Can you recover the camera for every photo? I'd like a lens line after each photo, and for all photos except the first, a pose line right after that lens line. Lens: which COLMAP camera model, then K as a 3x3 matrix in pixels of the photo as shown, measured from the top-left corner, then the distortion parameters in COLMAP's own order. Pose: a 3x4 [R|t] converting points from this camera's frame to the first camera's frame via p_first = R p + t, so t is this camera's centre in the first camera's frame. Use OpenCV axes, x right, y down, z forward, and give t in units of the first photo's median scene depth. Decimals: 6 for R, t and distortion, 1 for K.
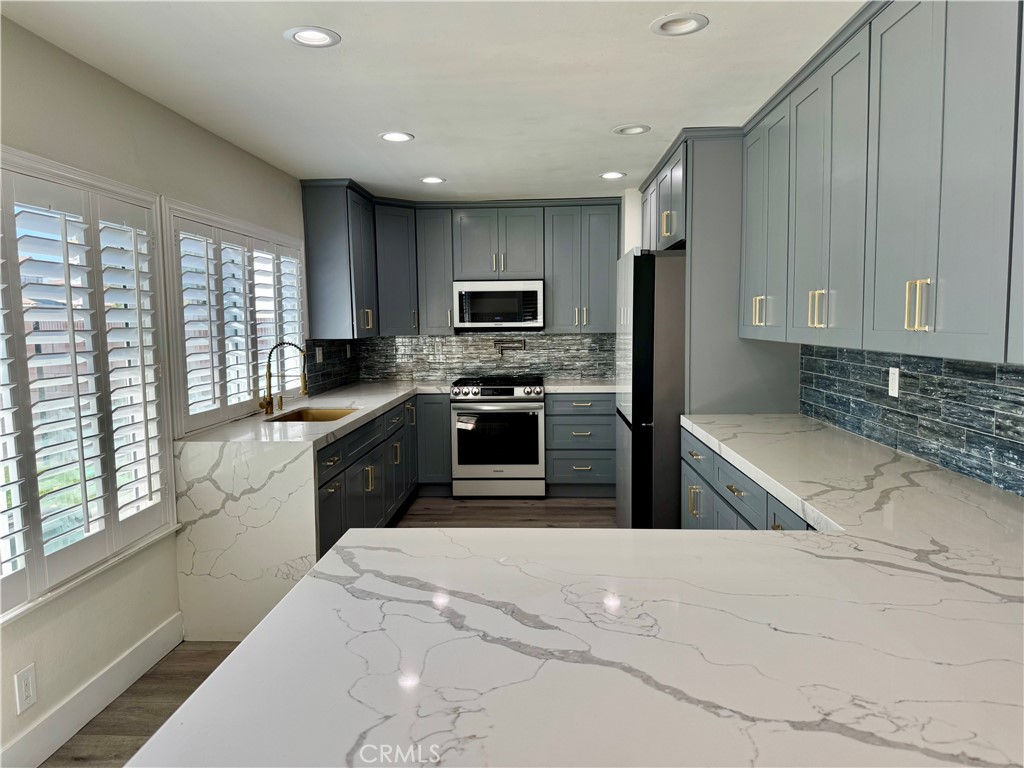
lens RADIAL K [[725.2, 0, 512.0], [0, 725.2, 384.0], [0, 0, 1]] dist [0.156450, -0.177935]
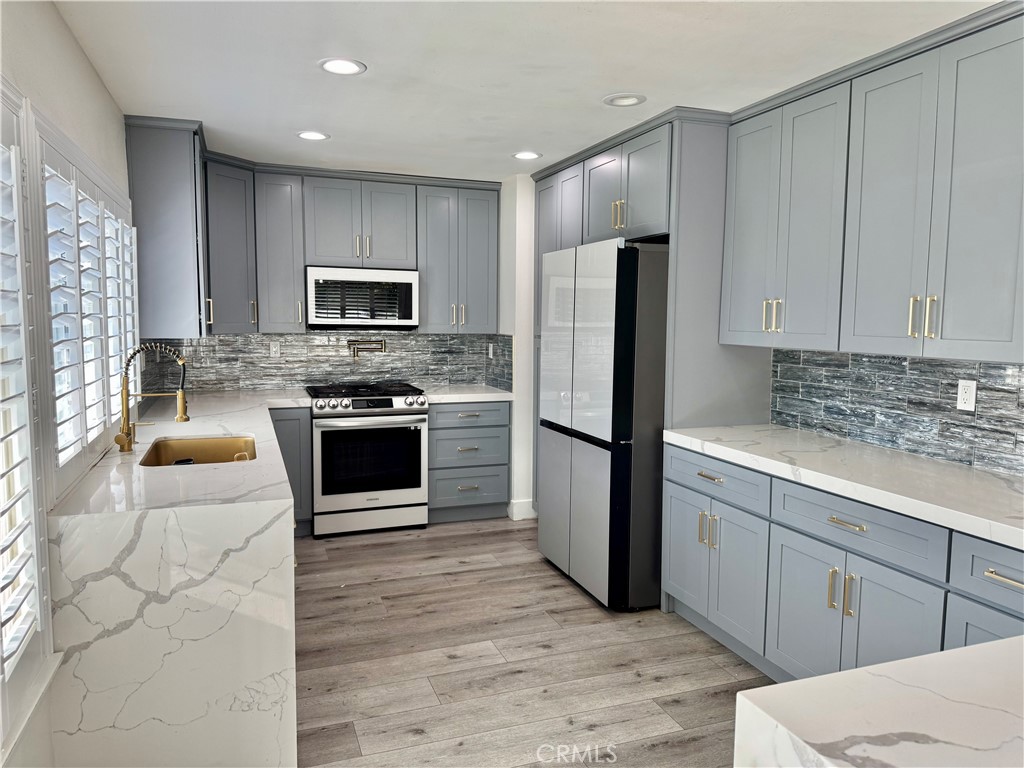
lens RADIAL K [[725.2, 0, 512.0], [0, 725.2, 384.0], [0, 0, 1]] dist [0.156450, -0.177935]
pose [[0.920540, -0.015508, 0.390340, -0.197031], [0.013266, 0.999876, 0.008439, -0.016218], [-0.390423, -0.002590, 0.920632, 0.172895]]
